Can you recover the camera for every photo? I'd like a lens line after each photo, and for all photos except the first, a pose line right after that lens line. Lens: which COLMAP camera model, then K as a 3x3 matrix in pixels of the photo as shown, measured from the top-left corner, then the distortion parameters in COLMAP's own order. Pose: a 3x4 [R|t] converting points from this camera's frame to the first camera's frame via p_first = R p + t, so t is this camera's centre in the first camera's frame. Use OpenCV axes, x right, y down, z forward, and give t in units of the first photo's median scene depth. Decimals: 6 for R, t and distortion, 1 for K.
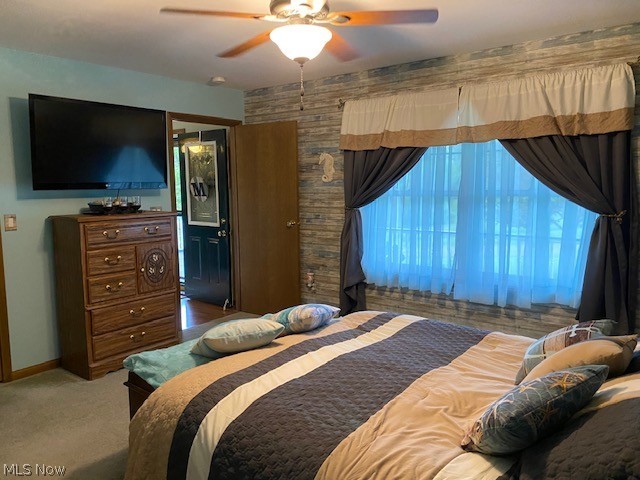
lens RADIAL K [[486.2, 0, 325.6], [0, 486.2, 239.7], [0, 0, 1]] dist [0.001977, -0.002708]
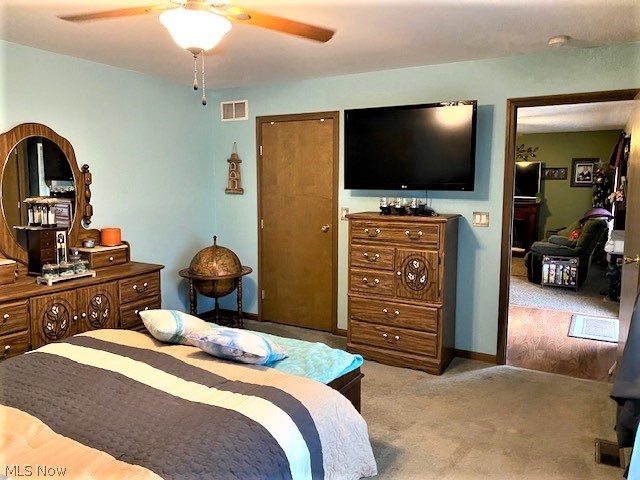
lens RADIAL K [[486.2, 0, 325.7], [0, 486.2, 237.2], [0, 0, 1]] dist [0.001977, -0.002708]
pose [[0.141099, 0.122692, -0.982363, 0.577167], [-0.123574, 0.986713, 0.105486, -0.098335], [0.982253, 0.106510, 0.154385, 0.726402]]
